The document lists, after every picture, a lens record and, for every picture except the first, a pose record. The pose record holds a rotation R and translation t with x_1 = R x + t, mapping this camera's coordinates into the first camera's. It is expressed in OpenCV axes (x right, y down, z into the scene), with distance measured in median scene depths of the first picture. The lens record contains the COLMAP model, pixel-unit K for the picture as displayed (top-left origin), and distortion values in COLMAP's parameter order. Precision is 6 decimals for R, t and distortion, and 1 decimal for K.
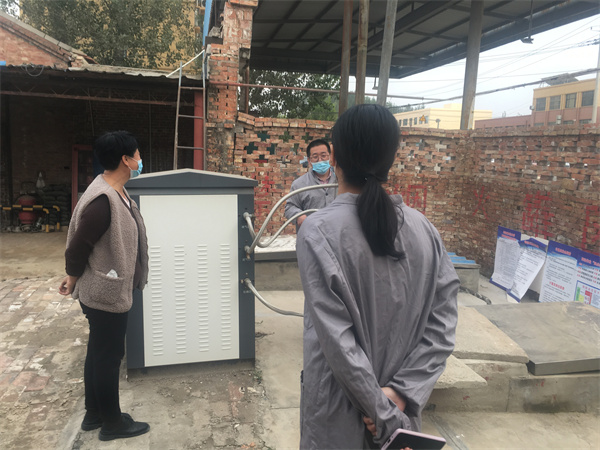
lens RADIAL K [[504.9, 0, 296.5], [0, 504.9, 227.2], [0, 0, 1]] dist [0.082709, -0.087393]
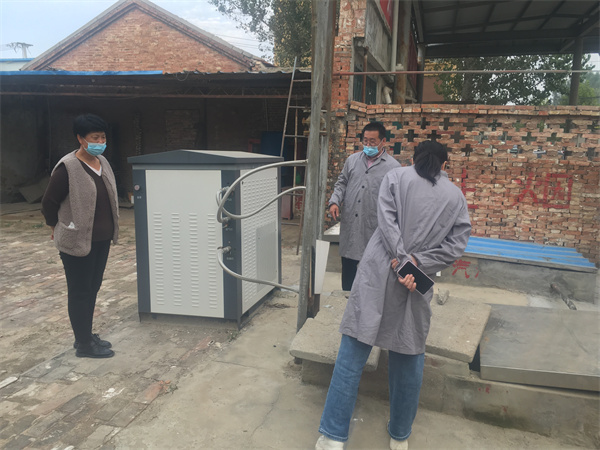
lens RADIAL K [[504.9, 0, 297.7], [0, 504.9, 224.7], [0, 0, 1]] dist [0.082709, -0.087393]
pose [[0.891058, 0.053804, -0.450690, 0.287192], [-0.053116, 0.998488, 0.014186, 0.016202], [0.450771, 0.011298, 0.892568, 0.041849]]
